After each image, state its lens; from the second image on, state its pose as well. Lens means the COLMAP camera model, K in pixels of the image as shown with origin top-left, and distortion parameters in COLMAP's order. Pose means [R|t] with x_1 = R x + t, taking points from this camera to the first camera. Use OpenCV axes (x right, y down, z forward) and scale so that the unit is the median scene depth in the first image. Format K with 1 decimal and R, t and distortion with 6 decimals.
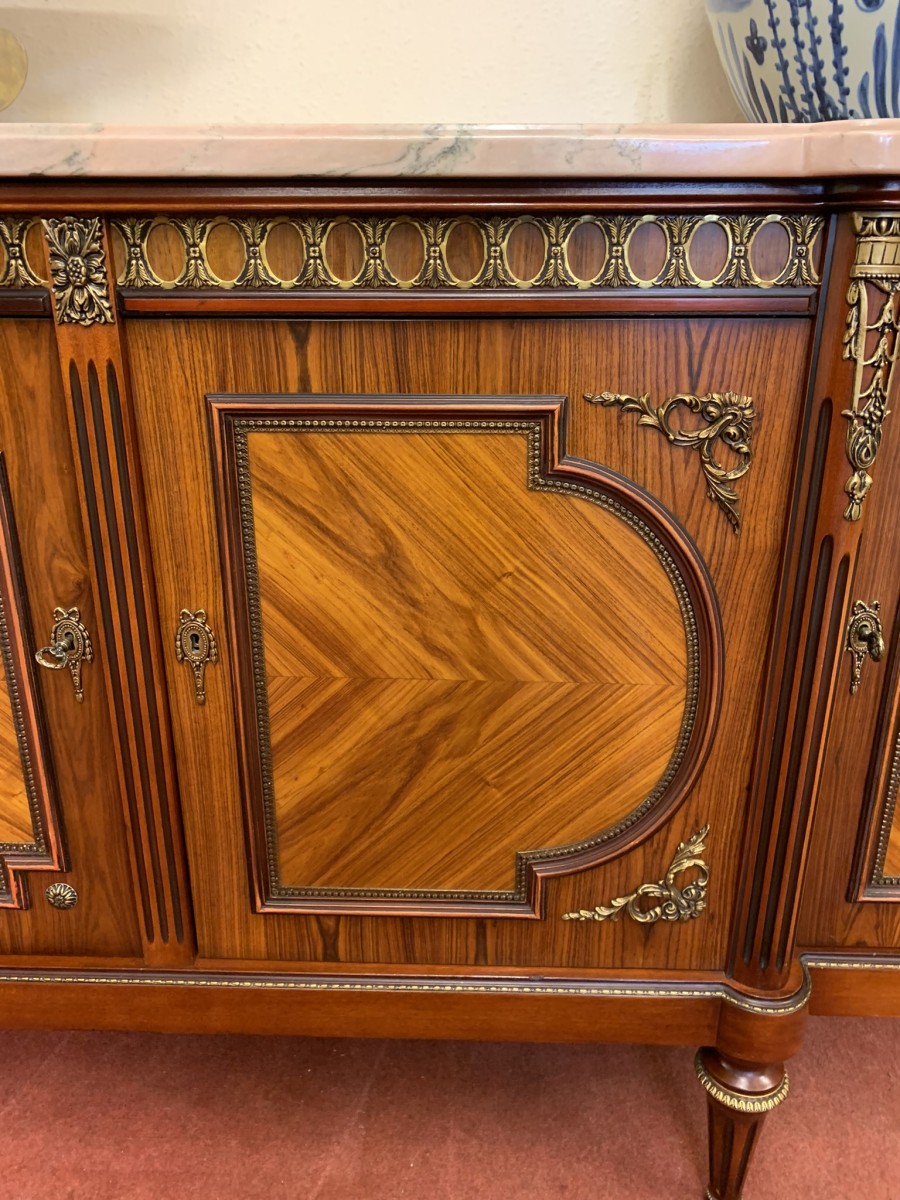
lens RADIAL K [[912.4, 0, 448.5], [0, 912.4, 591.3], [0, 0, 1]] dist [0.036706, -0.036405]
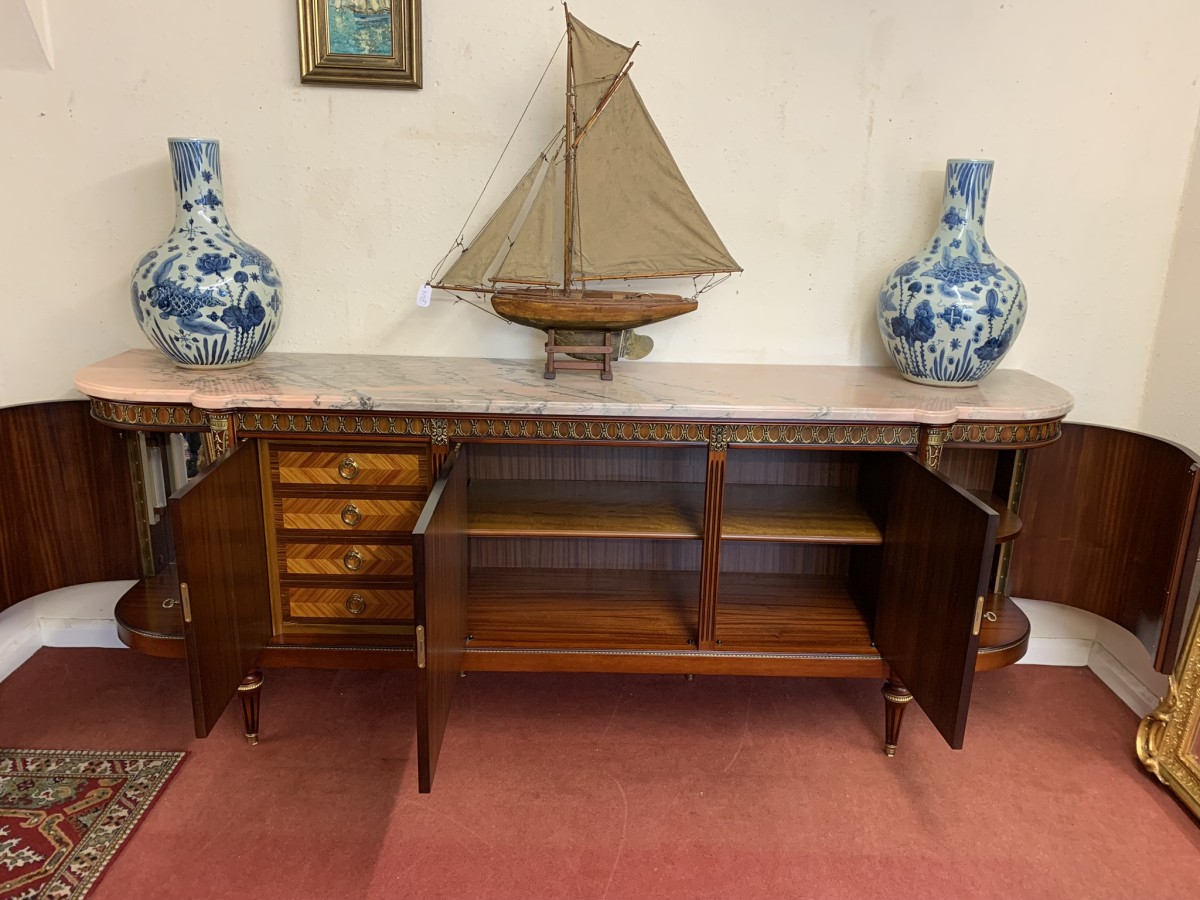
lens RADIAL K [[913.9, 0, 606.4], [0, 913.9, 449.2], [0, 0, 1]] dist [0.032570, -0.036690]
pose [[0.998871, 0.010149, 0.046402, -0.852403], [-0.006923, 0.997581, -0.069166, -0.038525], [-0.046992, 0.068766, 0.996525, -2.182038]]
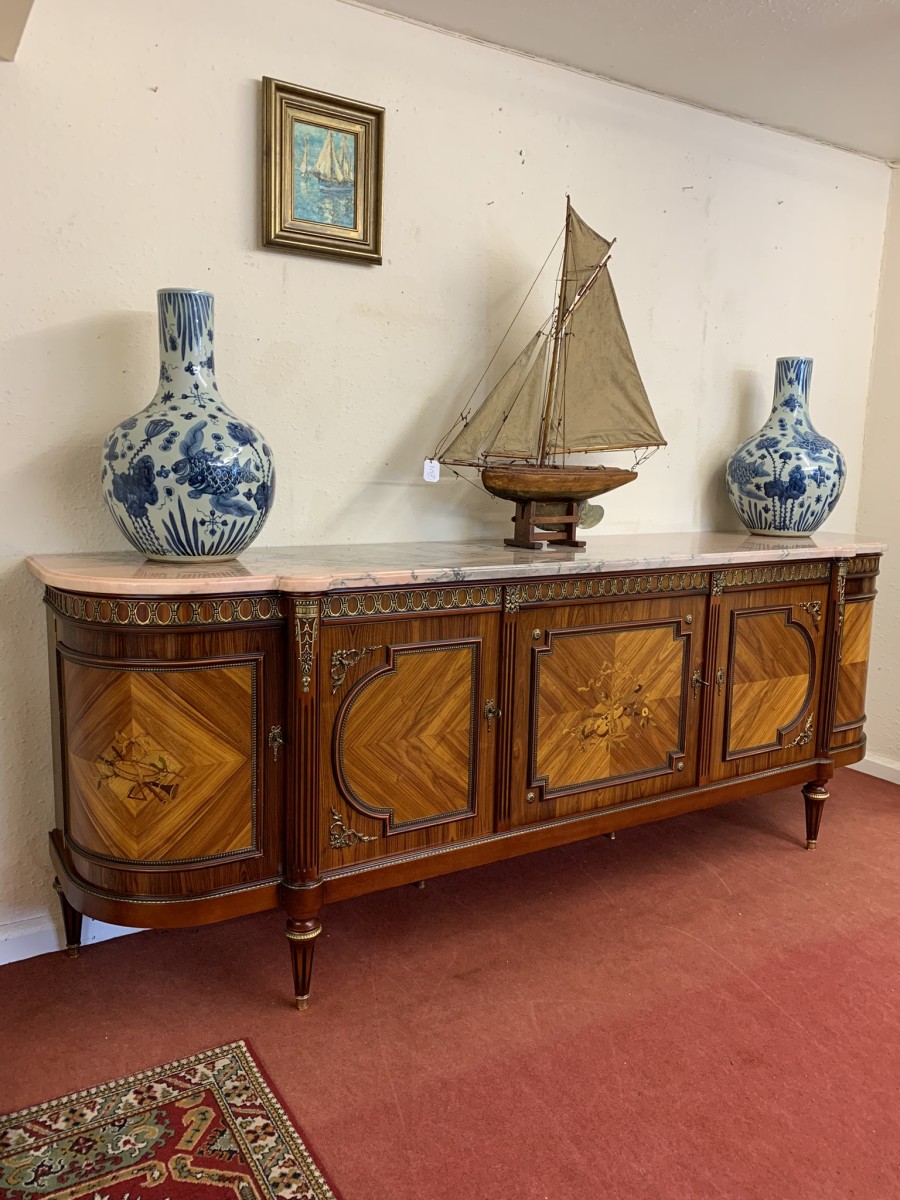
lens RADIAL K [[913.2, 0, 456.8], [0, 913.2, 595.2], [0, 0, 1]] dist [0.035395, -0.035322]
pose [[0.836794, -0.068378, 0.543231, -3.012778], [0.170513, 0.975376, -0.139884, 0.066288], [-0.520289, 0.209682, 0.827848, -1.488287]]
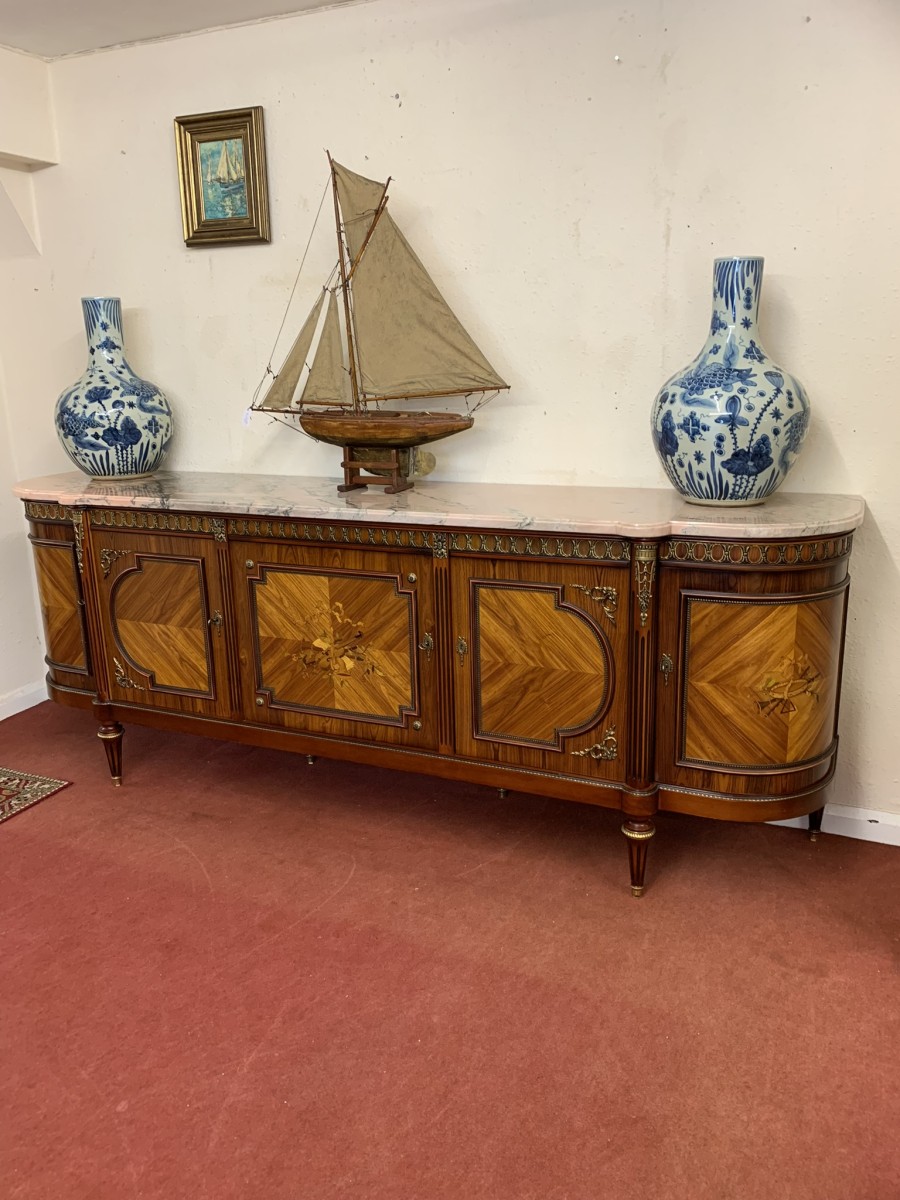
lens RADIAL K [[911.3, 0, 456.7], [0, 911.3, 591.7], [0, 0, 1]] dist [0.052547, -0.073537]
pose [[0.926929, 0.069606, -0.368723, 0.894144], [-0.105114, 0.991468, -0.077080, 0.109315], [0.360212, 0.110206, 0.926338, -2.054918]]
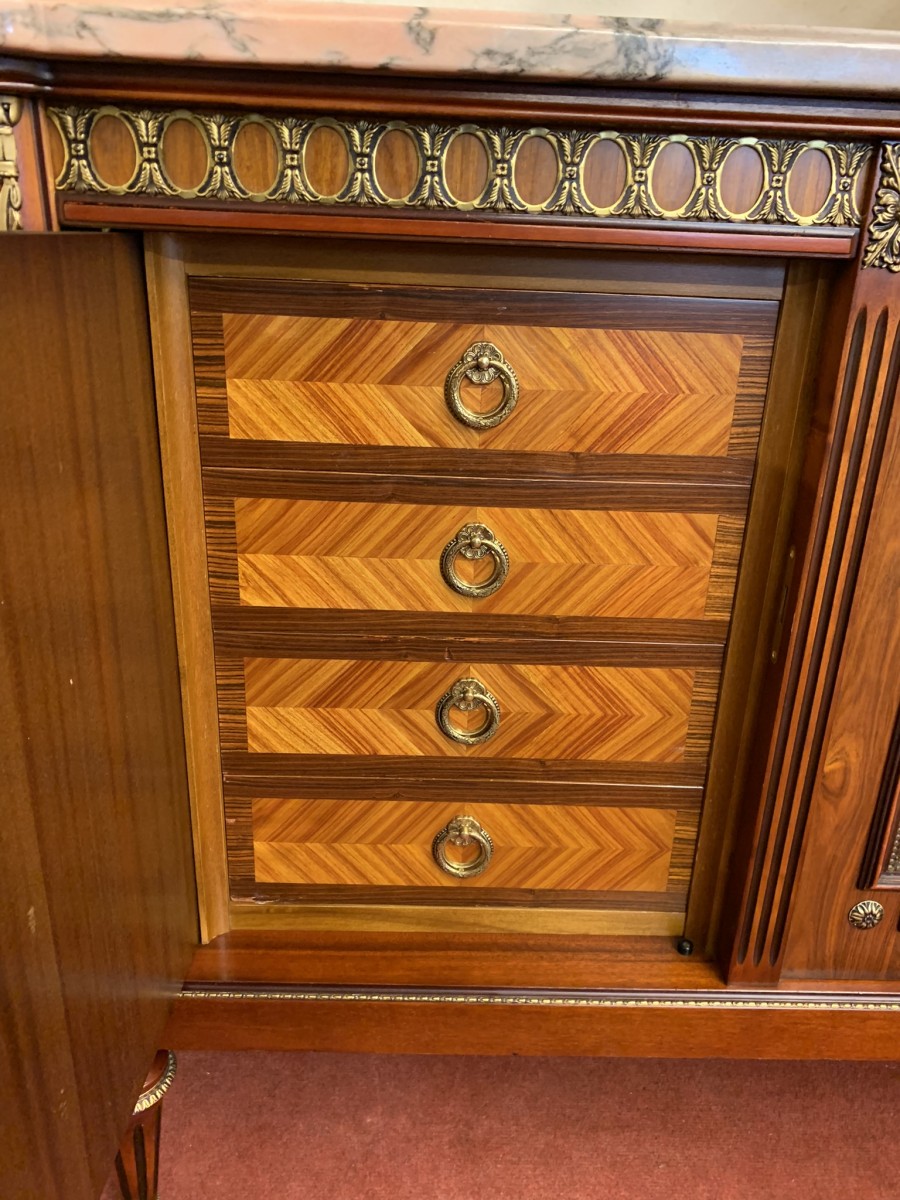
lens RADIAL K [[911.3, 0, 467.7], [0, 911.3, 600.6], [0, 0, 1]] dist [0.035997, -0.038272]
pose [[0.998223, 0.013051, 0.058142, -1.648618], [-0.014148, 0.999729, 0.018496, -0.001921], [-0.057885, -0.019286, 0.998137, 0.147264]]
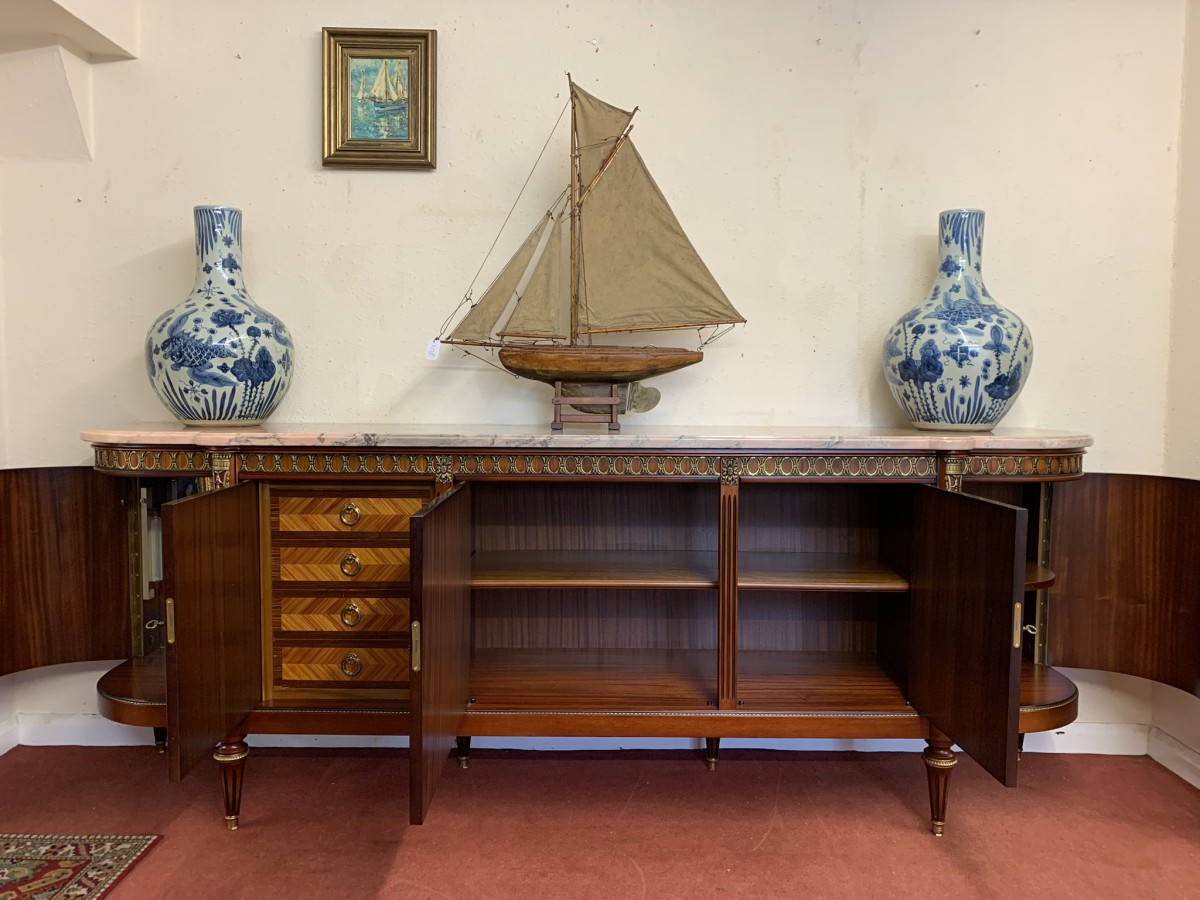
lens RADIAL K [[913.2, 0, 604.5], [0, 913.2, 450.0], [0, 0, 1]] dist [0.035395, -0.035322]
pose [[0.999611, 0.000976, 0.027857, -0.826112], [0.006917, 0.959442, -0.281820, 0.477022], [-0.027002, 0.281904, 0.959063, -2.020354]]
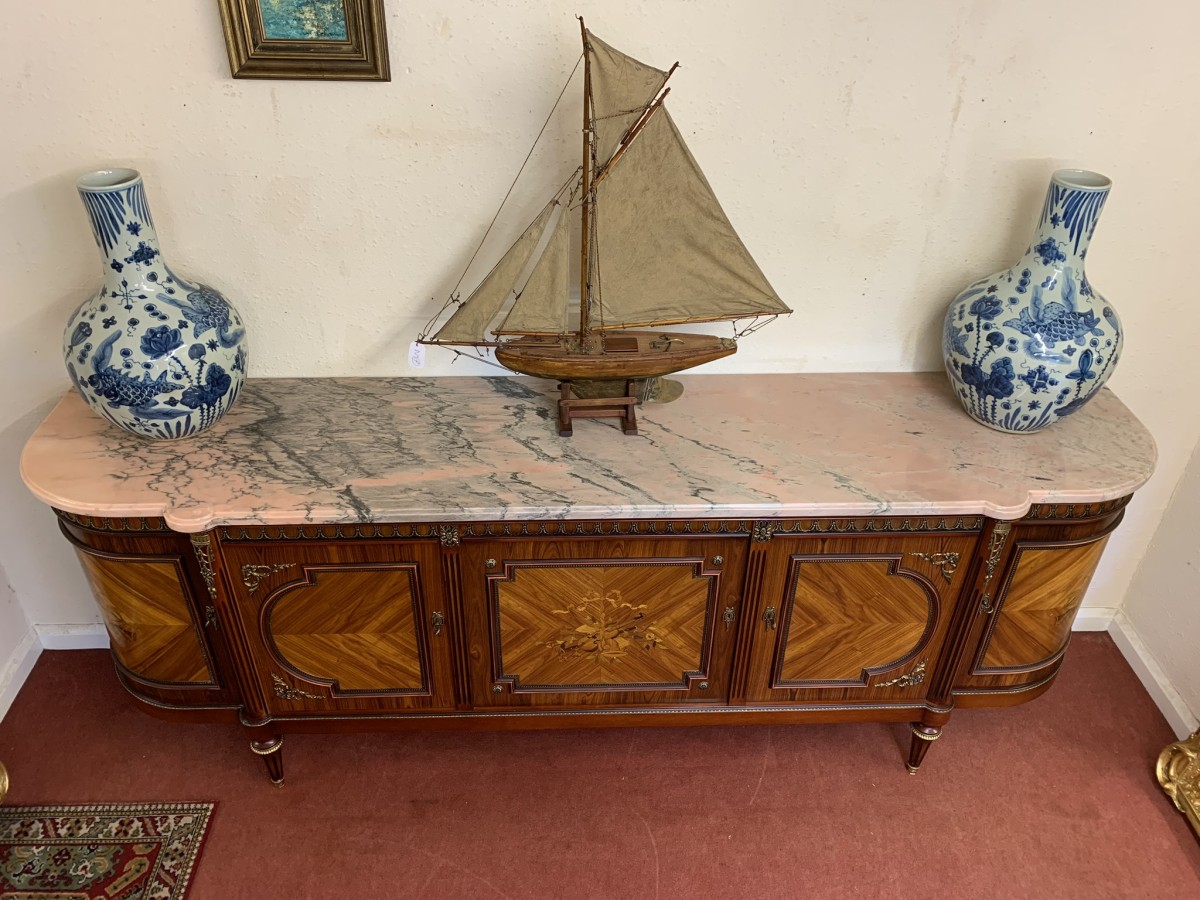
lens RADIAL K [[914.0, 0, 594.9], [0, 914.0, 439.4], [0, 0, 1]] dist [0.033599, -0.035488]
pose [[0.997787, -0.029469, 0.059598, -0.989470], [0.013649, 0.968102, 0.250183, -1.242529], [-0.065069, -0.248816, 0.966363, -1.707943]]
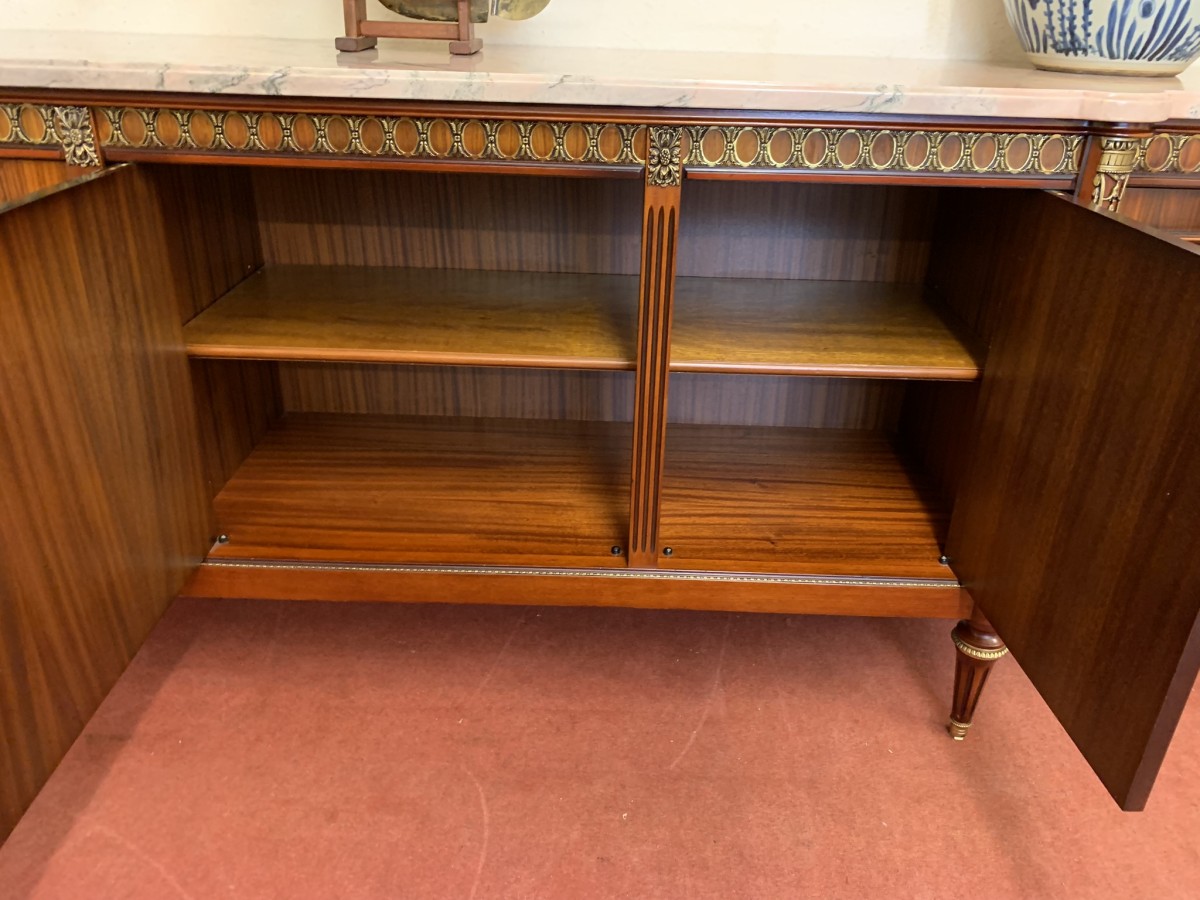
lens RADIAL K [[912.9, 0, 609.5], [0, 912.9, 436.3], [0, 0, 1]] dist [0.027883, -0.028106]
pose [[0.999533, 0.014718, 0.026766, -0.454298], [-0.017175, 0.995422, 0.094023, 0.021756], [-0.025259, -0.094439, 0.995210, -0.669621]]
